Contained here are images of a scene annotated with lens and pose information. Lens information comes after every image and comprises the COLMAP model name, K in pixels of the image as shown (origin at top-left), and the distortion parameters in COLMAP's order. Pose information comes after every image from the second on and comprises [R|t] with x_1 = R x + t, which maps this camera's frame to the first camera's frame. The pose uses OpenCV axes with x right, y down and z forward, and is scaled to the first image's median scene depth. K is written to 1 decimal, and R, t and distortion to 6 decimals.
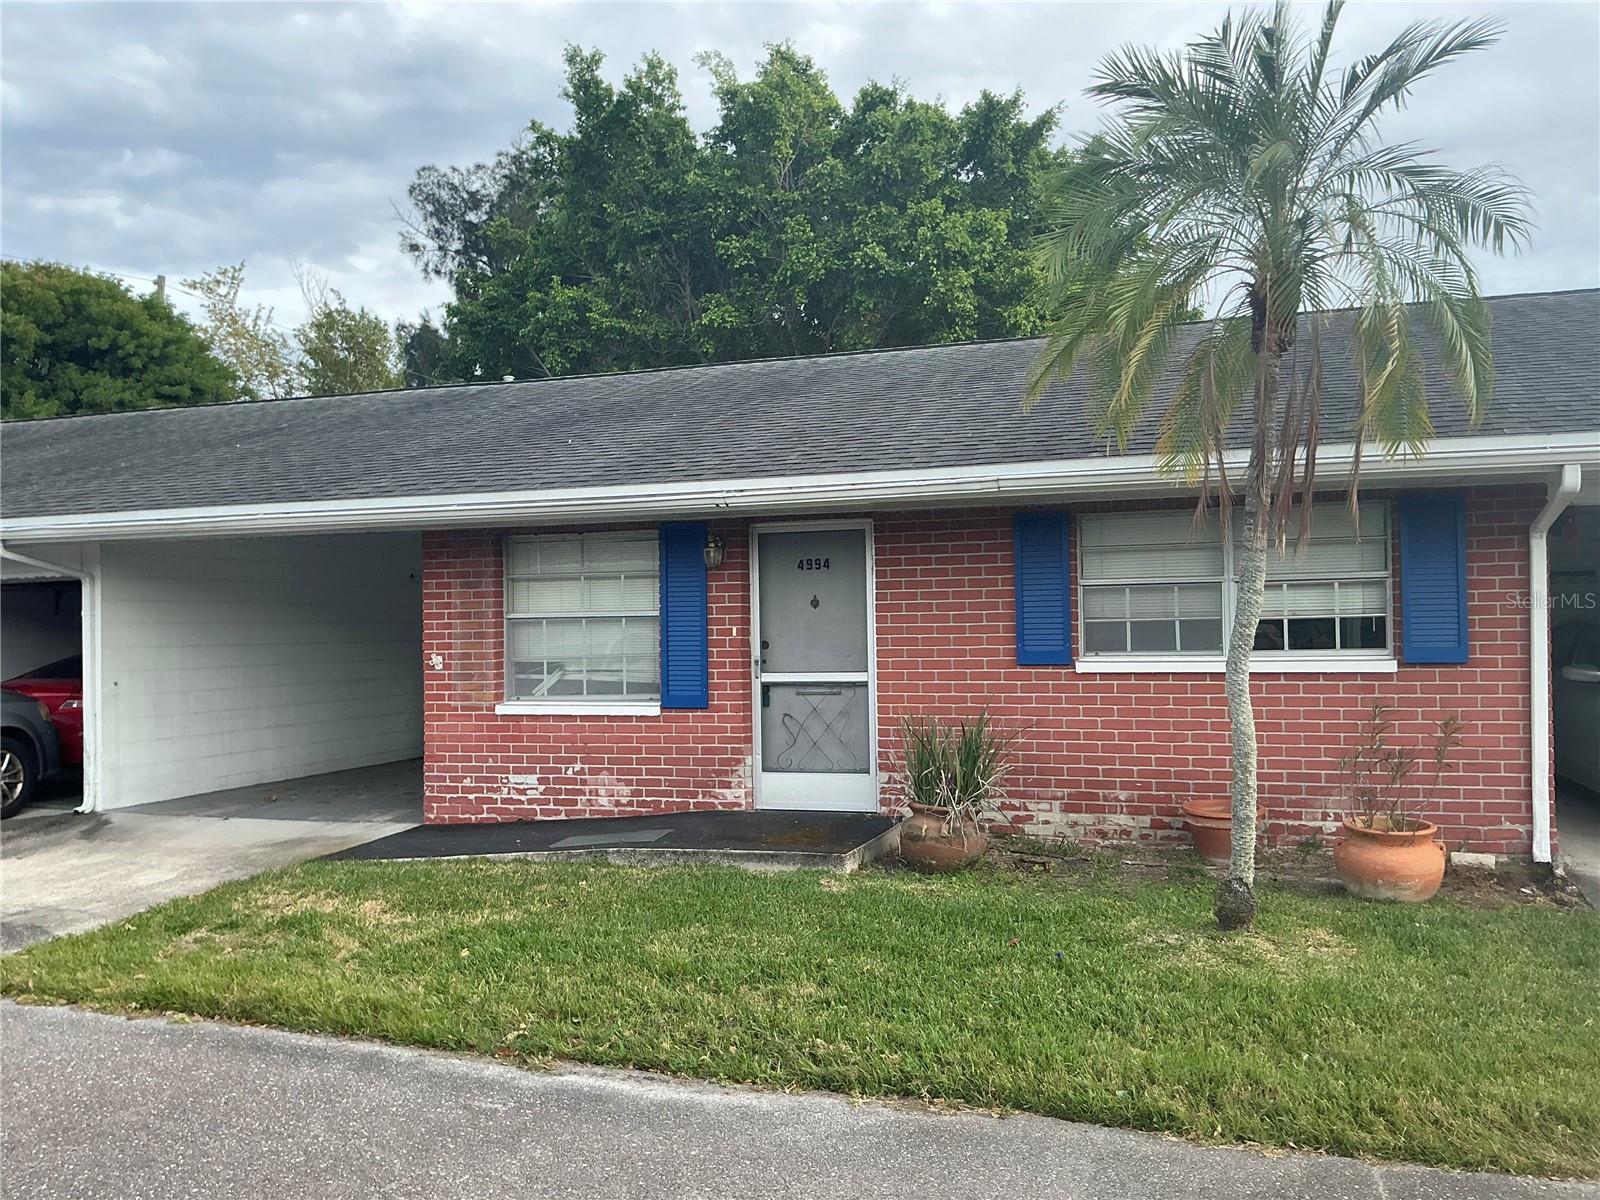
lens RADIAL K [[1323.5, 0, 796.3], [0, 1323.5, 595.6], [0, 0, 1]] dist [0.042620, -0.061032]
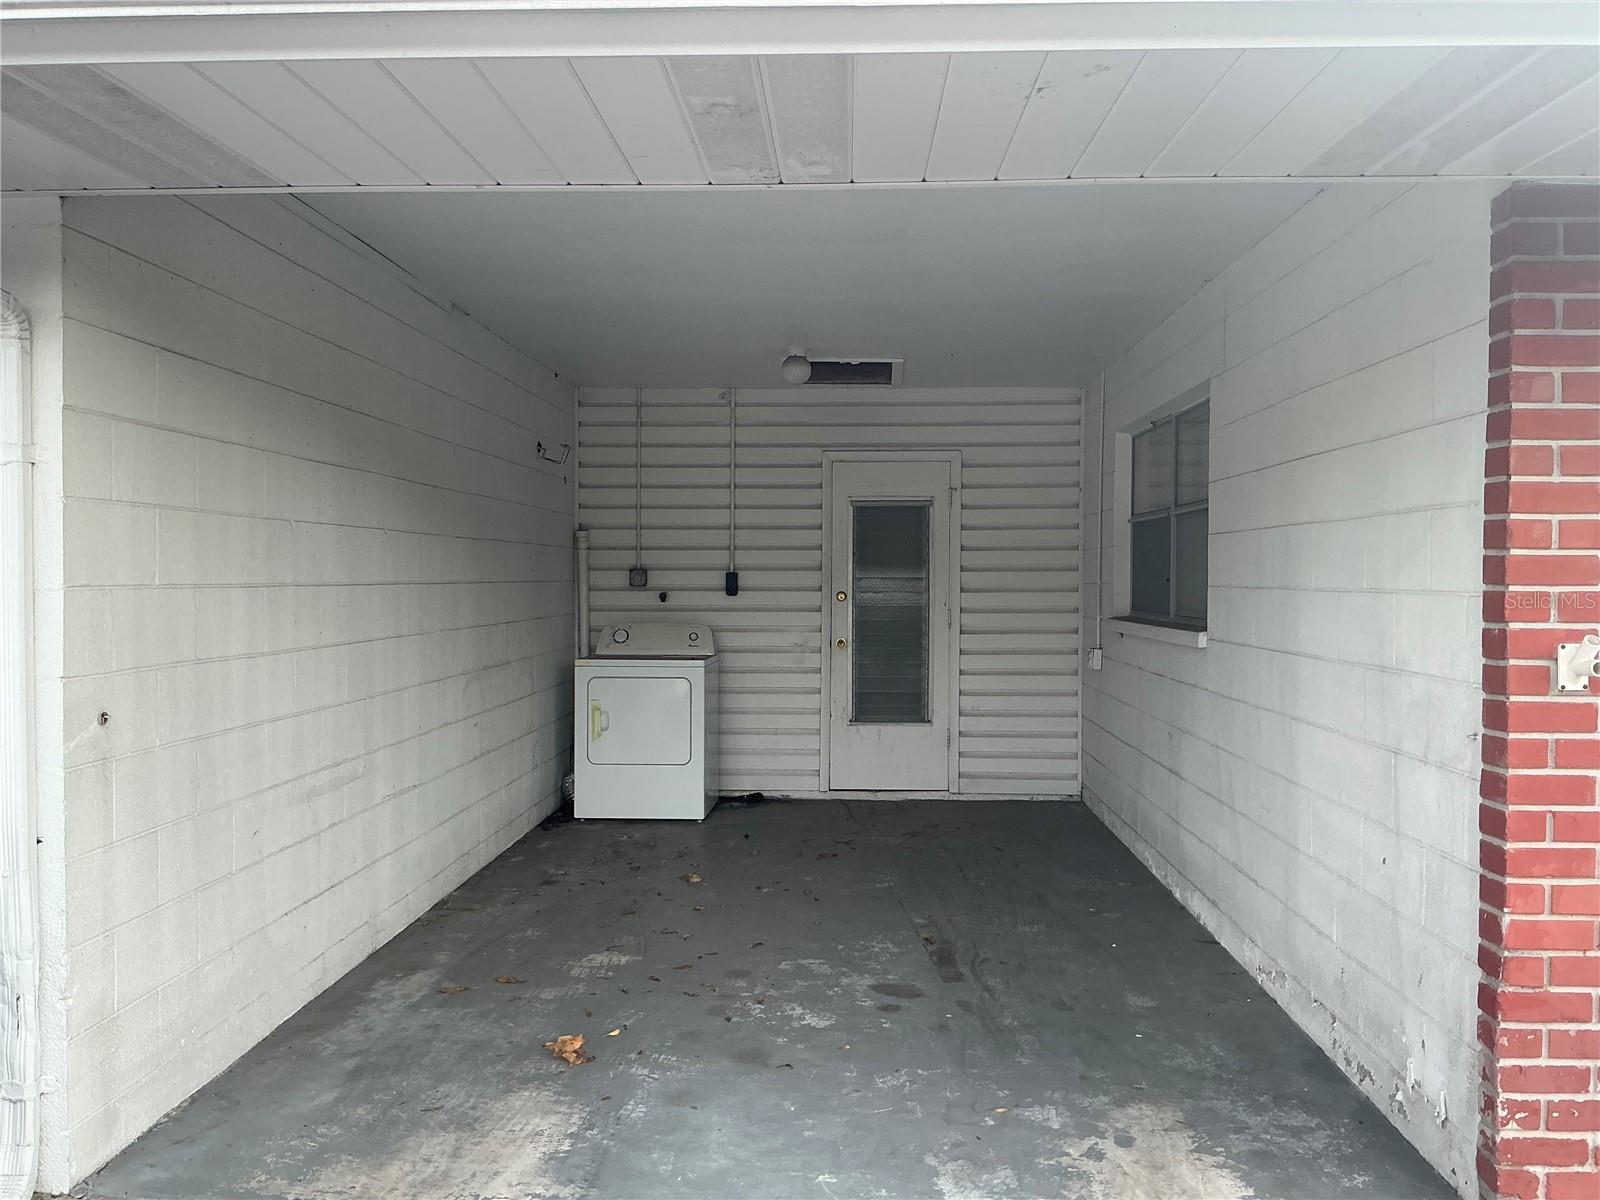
lens RADIAL K [[1323.5, 0, 790.9], [0, 1323.5, 604.0], [0, 0, 1]] dist [0.042620, -0.061032]
pose [[0.960946, 0.014667, 0.276349, -0.521027], [-0.027101, 0.998782, 0.041229, 0.031563], [-0.275407, -0.047108, 0.960173, 0.806471]]
